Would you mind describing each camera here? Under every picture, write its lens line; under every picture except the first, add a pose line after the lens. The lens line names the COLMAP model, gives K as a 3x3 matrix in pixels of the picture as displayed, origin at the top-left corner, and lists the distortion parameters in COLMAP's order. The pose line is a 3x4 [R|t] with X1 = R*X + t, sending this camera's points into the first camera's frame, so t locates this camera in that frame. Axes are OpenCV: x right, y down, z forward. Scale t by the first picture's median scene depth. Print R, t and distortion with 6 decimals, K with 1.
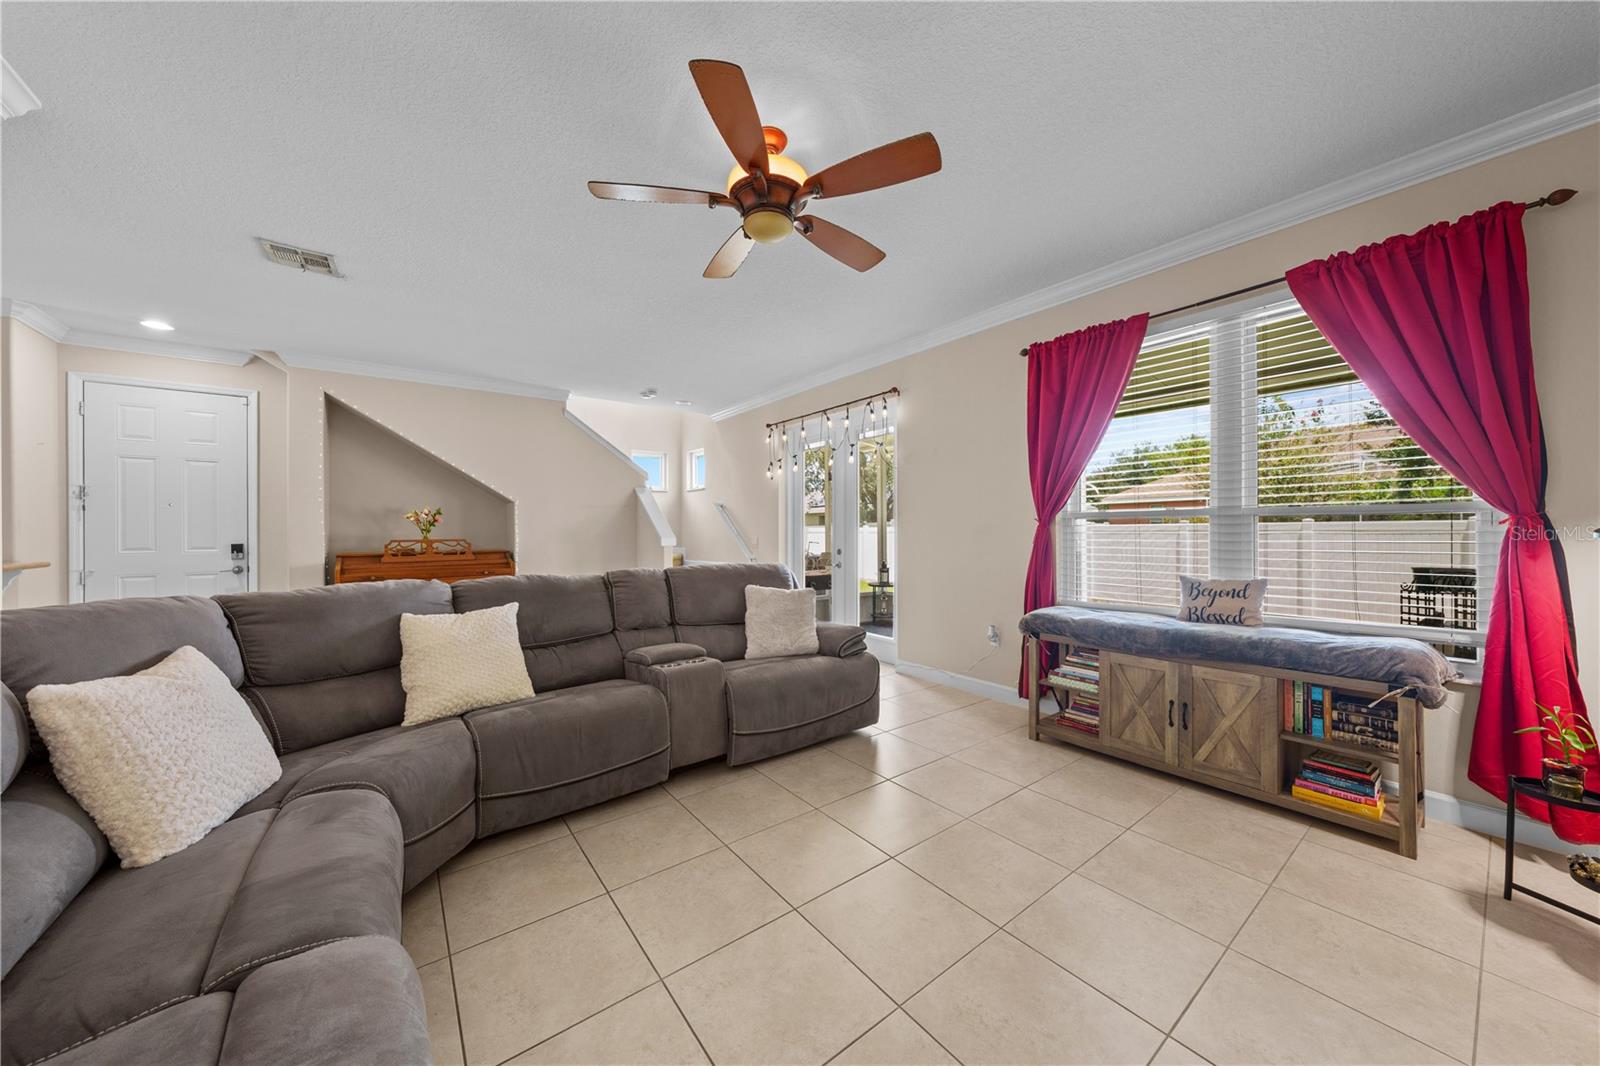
lens RADIAL K [[543.1, 0, 807.0], [0, 543.1, 528.4], [0, 0, 1]] dist [-0.003716, 0.000132]
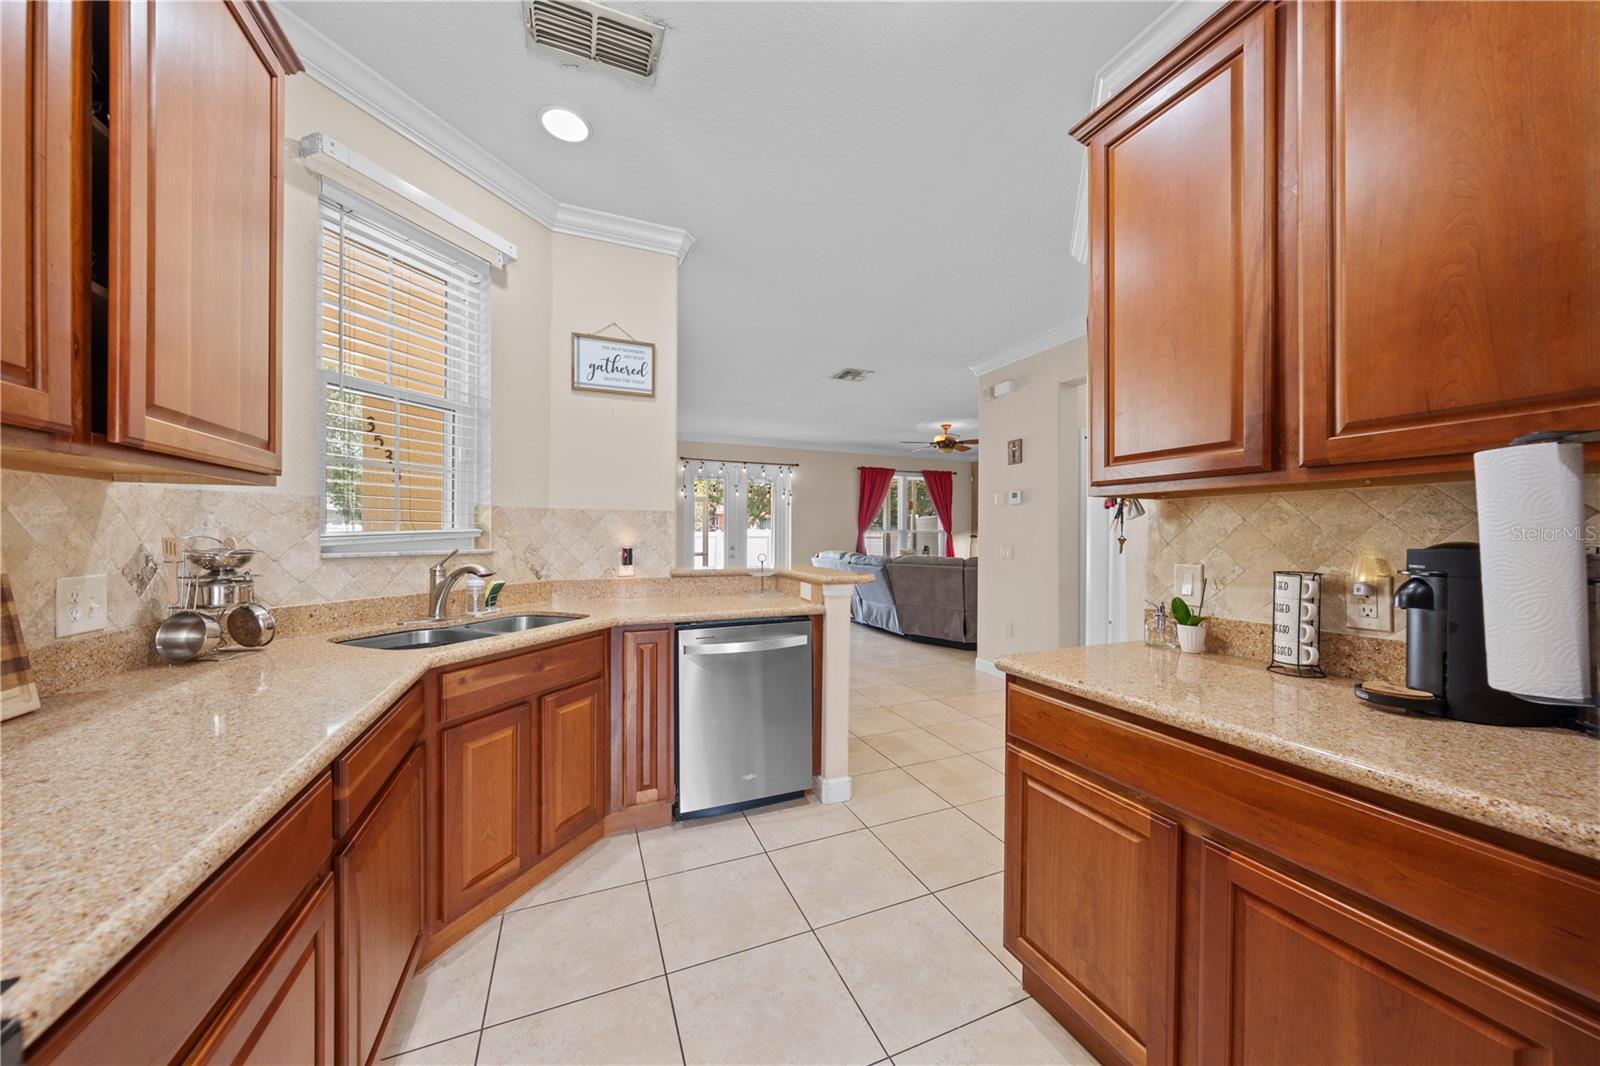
lens RADIAL K [[543.1, 0, 803.9], [0, 543.1, 536.1], [0, 0, 1]] dist [-0.003716, 0.000132]
pose [[0.240342, 0.004218, 0.970679, -1.694927], [-0.009230, 0.999955, -0.002060, 0.010029], [-0.970644, -0.008465, 0.240371, 0.473632]]
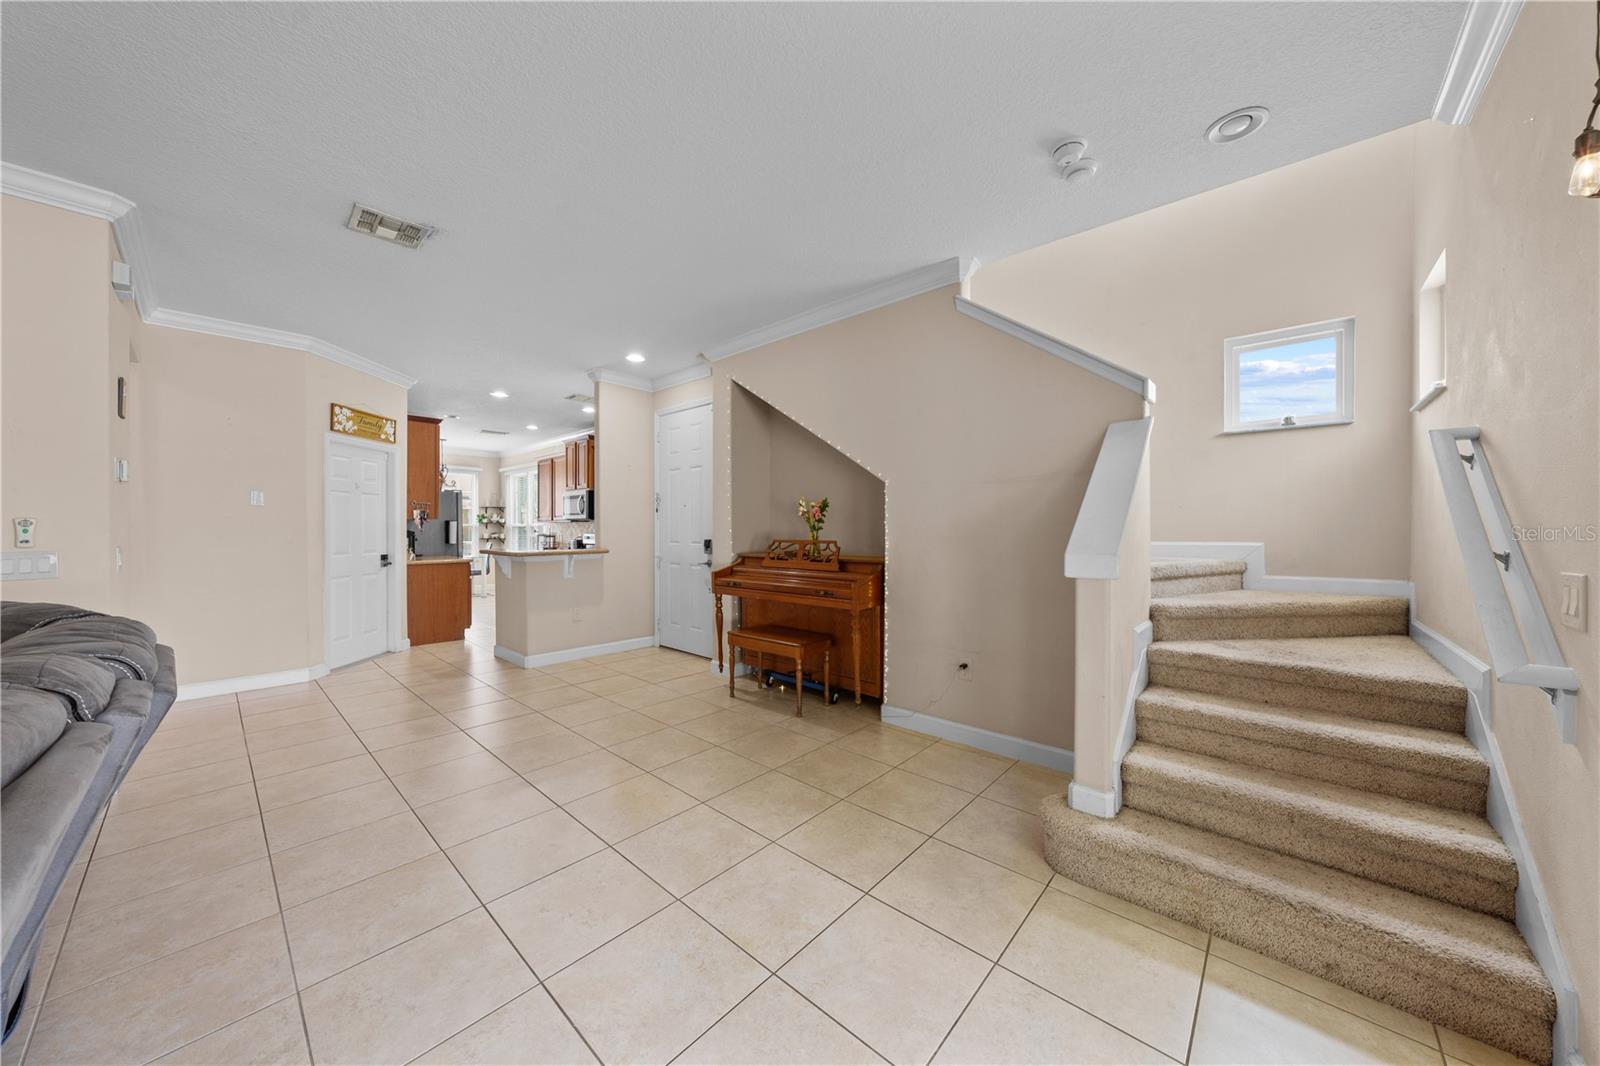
lens RADIAL K [[543.1, 0, 790.2], [0, 543.1, 529.2], [0, 0, 1]] dist [-0.003716, 0.000132]
pose [[0.183209, 0.008483, -0.983037, 0.049184], [0.003366, 0.999951, 0.009256, -0.002306], [0.983068, -0.005004, 0.183171, 0.962015]]
